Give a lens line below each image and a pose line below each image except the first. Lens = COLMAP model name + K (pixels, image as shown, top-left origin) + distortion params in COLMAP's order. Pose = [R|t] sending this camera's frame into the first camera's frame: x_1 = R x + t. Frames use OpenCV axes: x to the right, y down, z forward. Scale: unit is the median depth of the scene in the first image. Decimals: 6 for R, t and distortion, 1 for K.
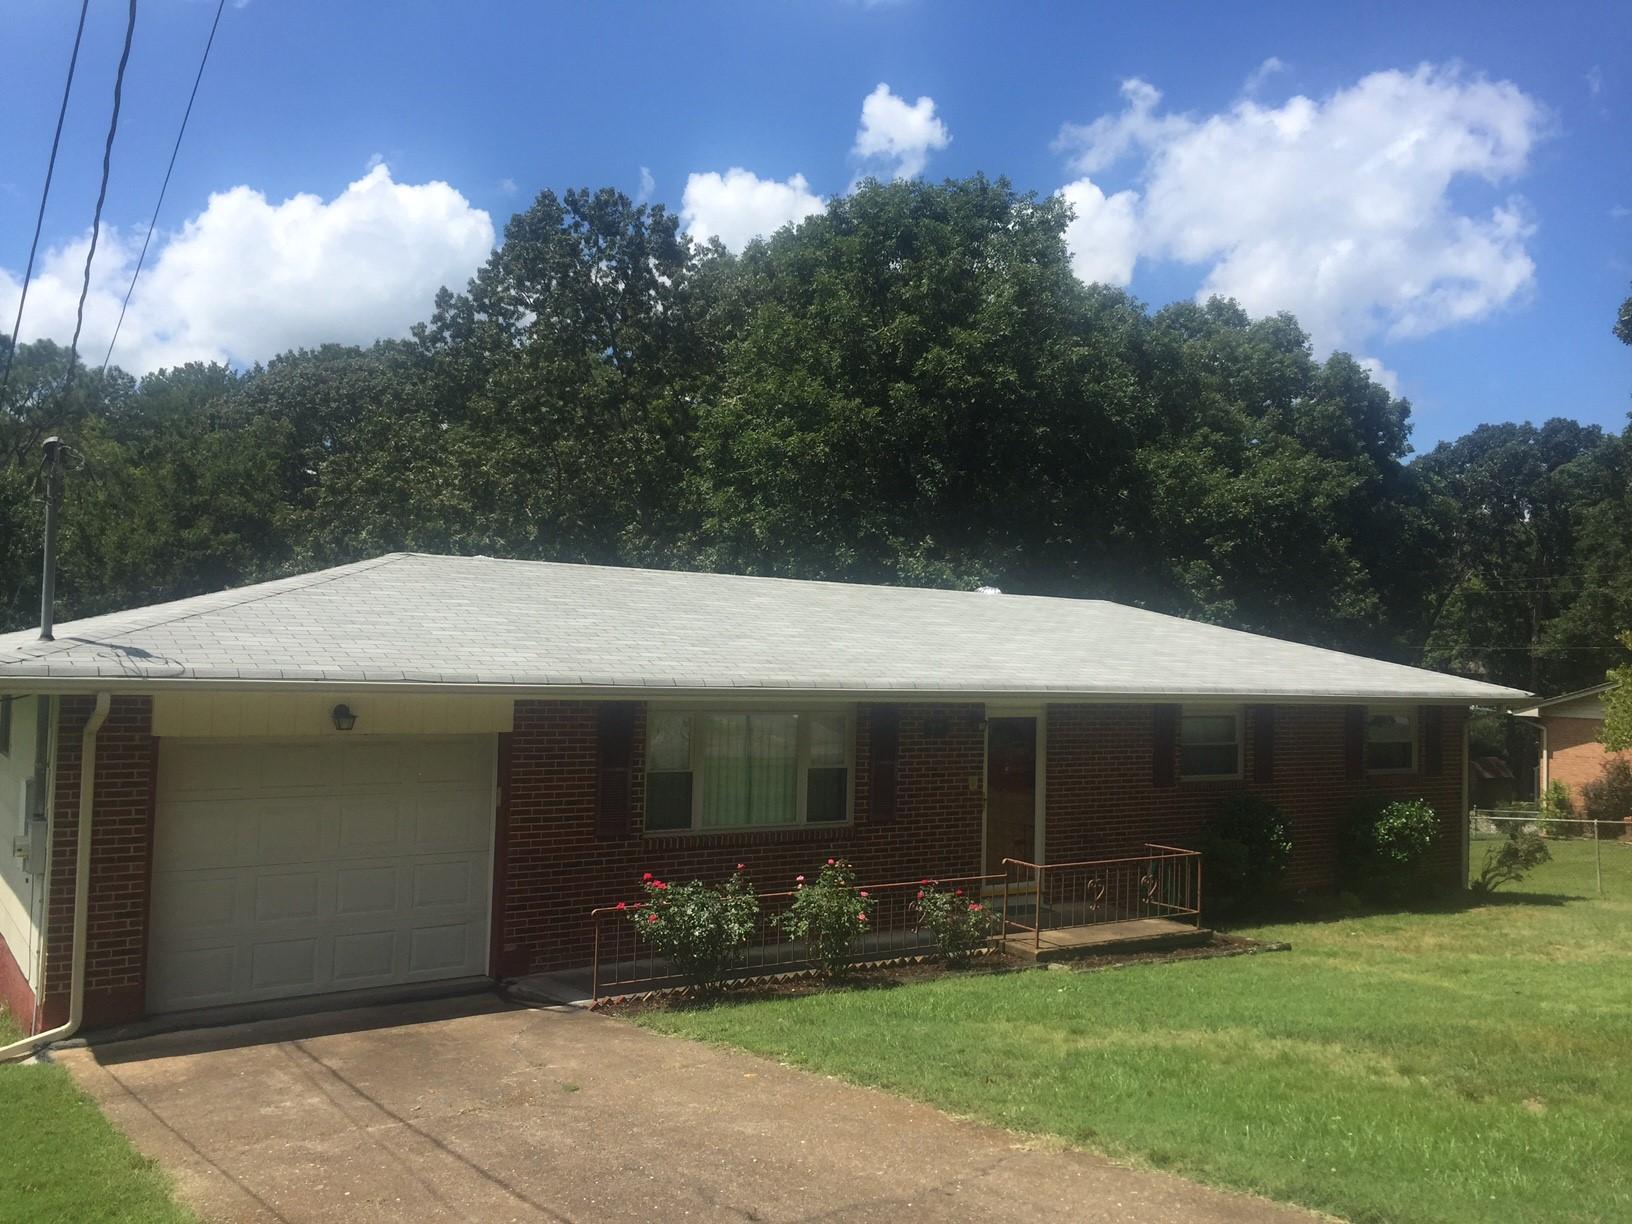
lens RADIAL K [[1378.4, 0, 822.2], [0, 1378.4, 620.9], [0, 0, 1]] dist [0.043446, -0.009457]
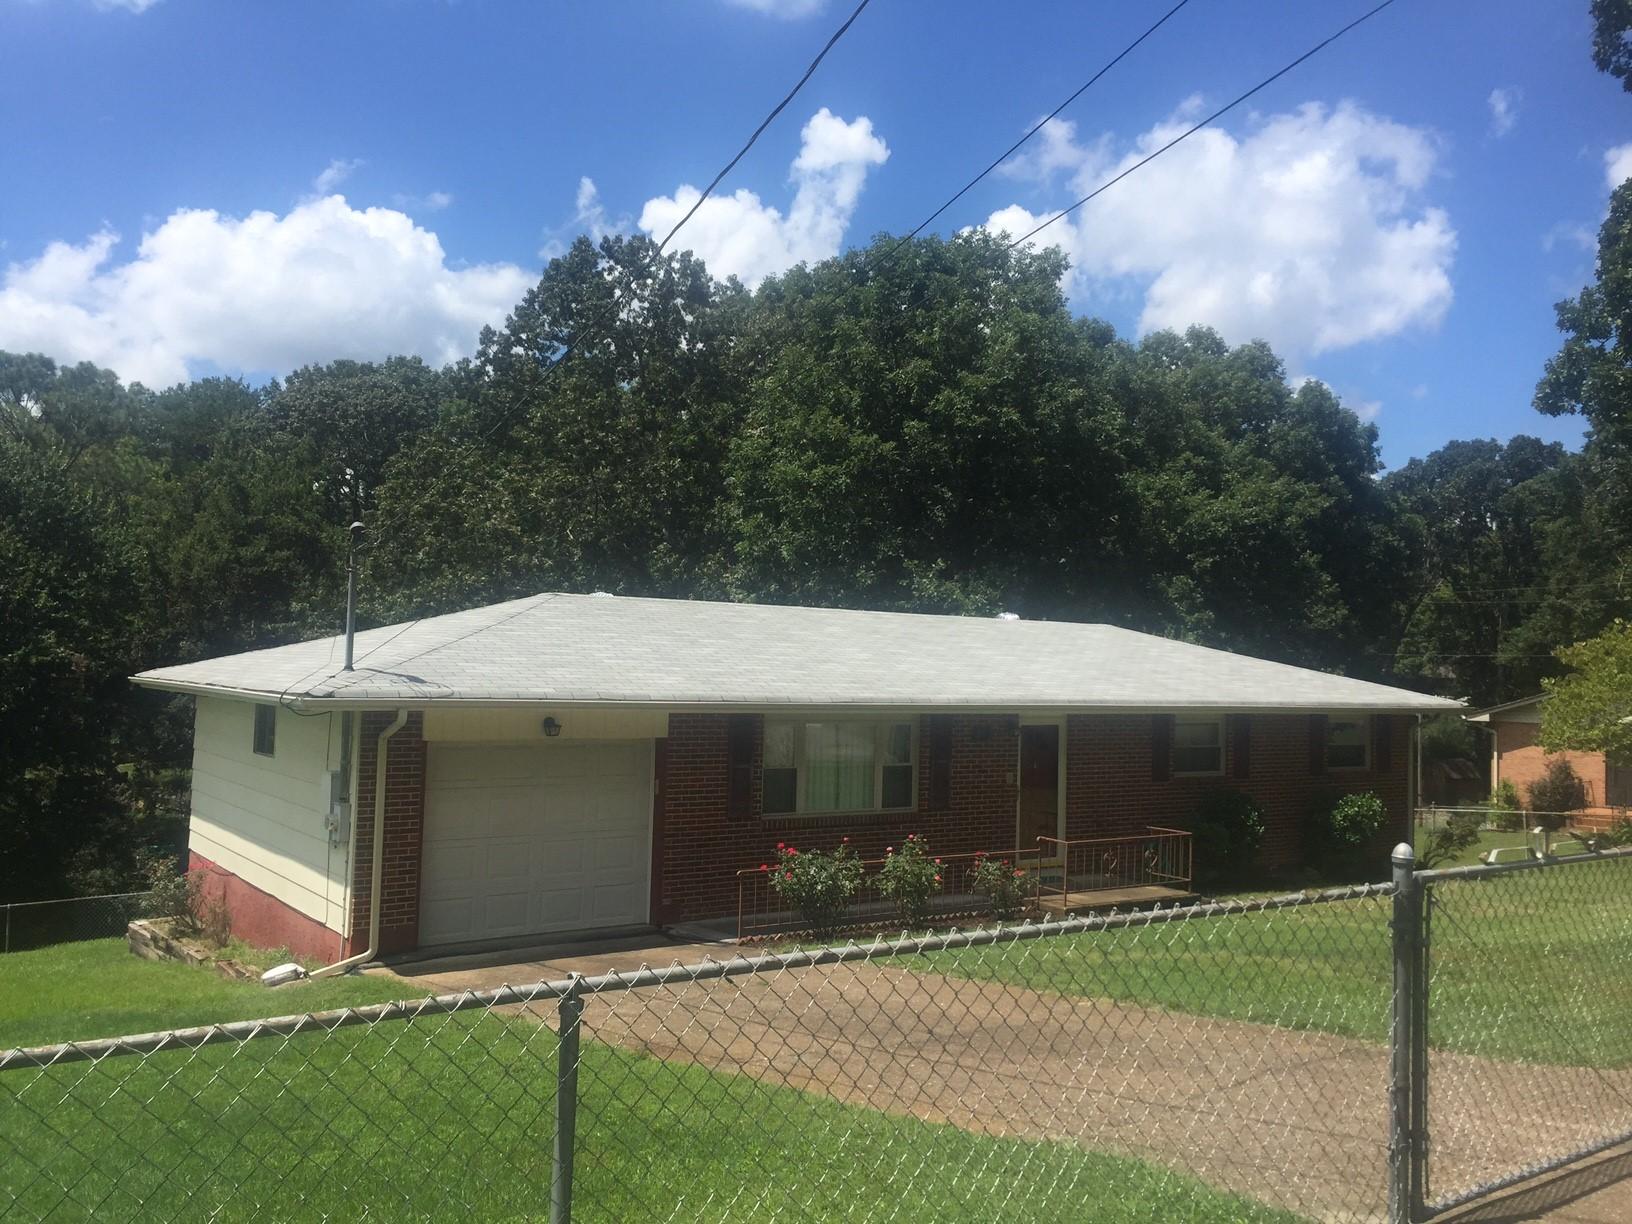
lens RADIAL K [[1375.5, 0, 816.0], [0, 1375.5, 612.0], [0, 0, 1]] dist [0.055517, -0.009085]
pose [[0.999952, 0.000374, 0.009762, -0.032806], [-0.000294, 0.999967, -0.008172, -0.009408], [-0.009765, 0.008169, 0.999919, -0.104218]]
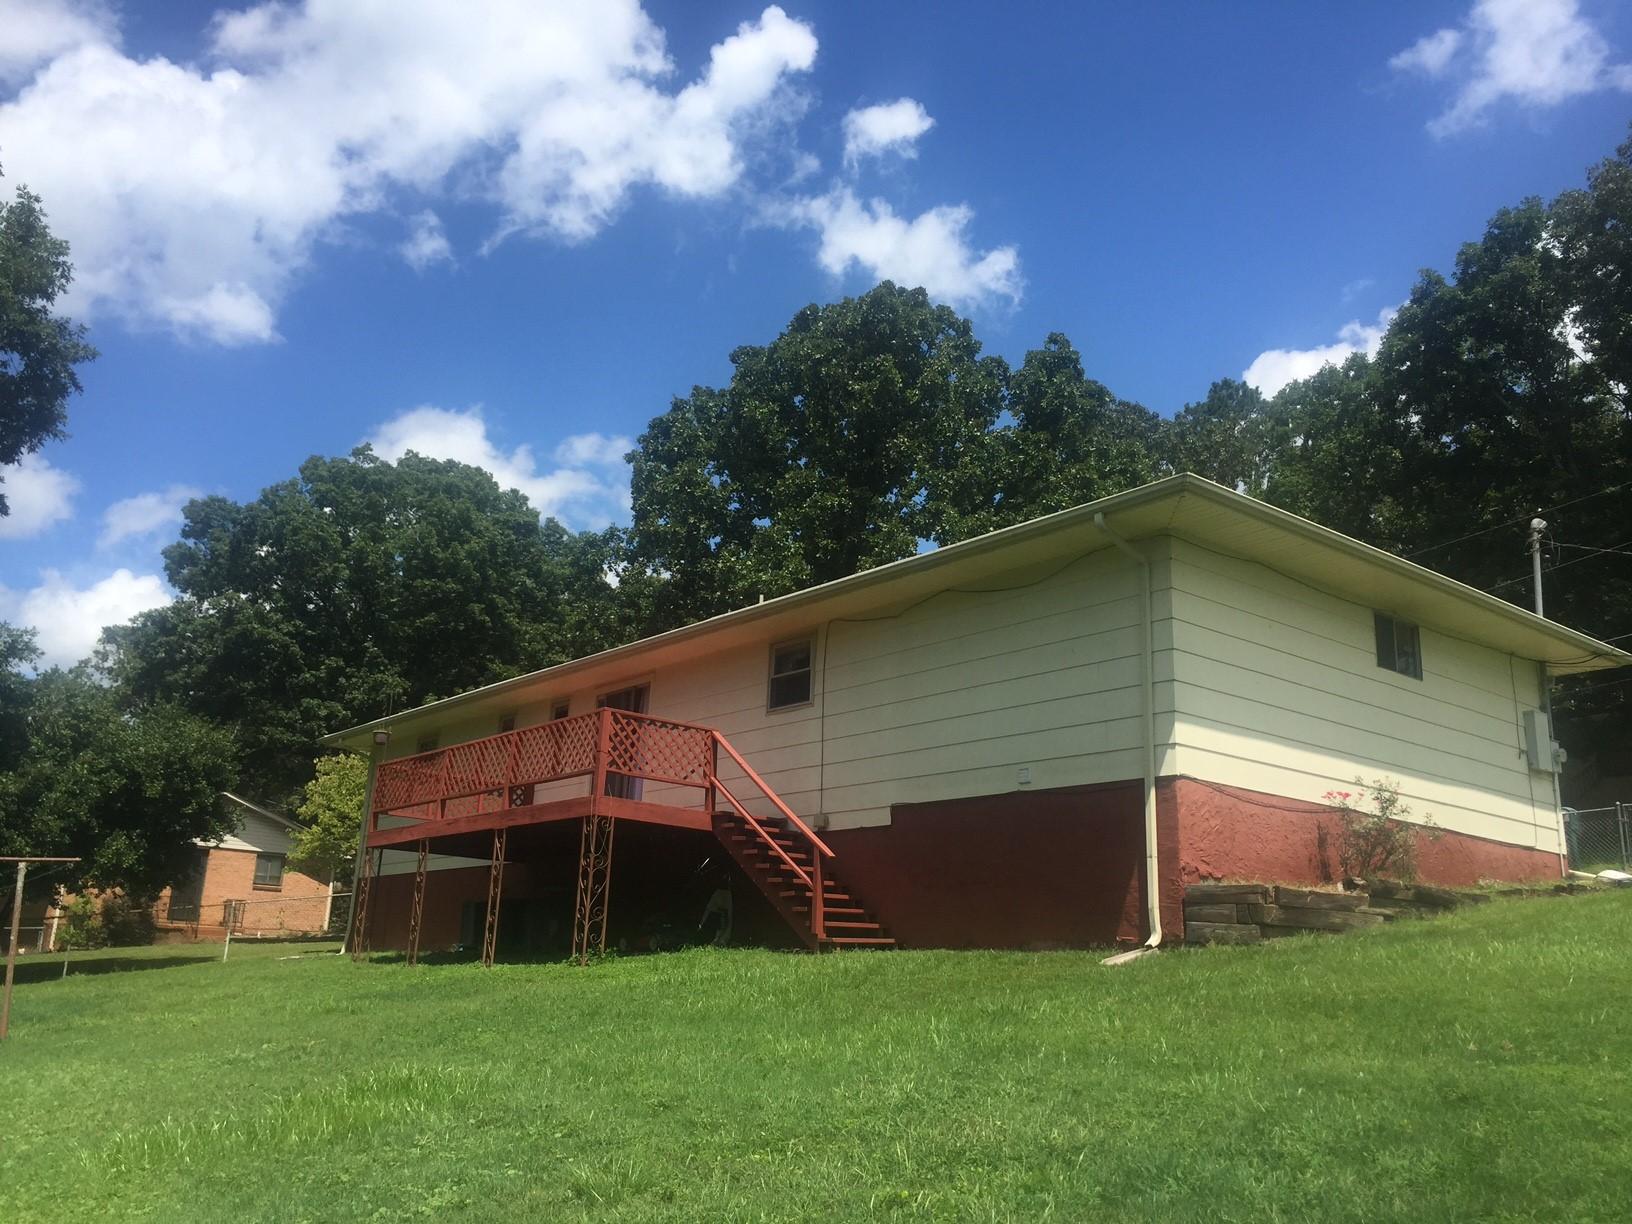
lens RADIAL K [[1375.5, 0, 816.0], [0, 1375.5, 612.0], [0, 0, 1]] dist [0.055517, -0.009085]
pose [[-0.090993, 0.237614, 0.967088, -0.606726], [-0.068003, 0.967368, -0.244081, 0.130700], [-0.993527, -0.087974, -0.071866, 0.572552]]
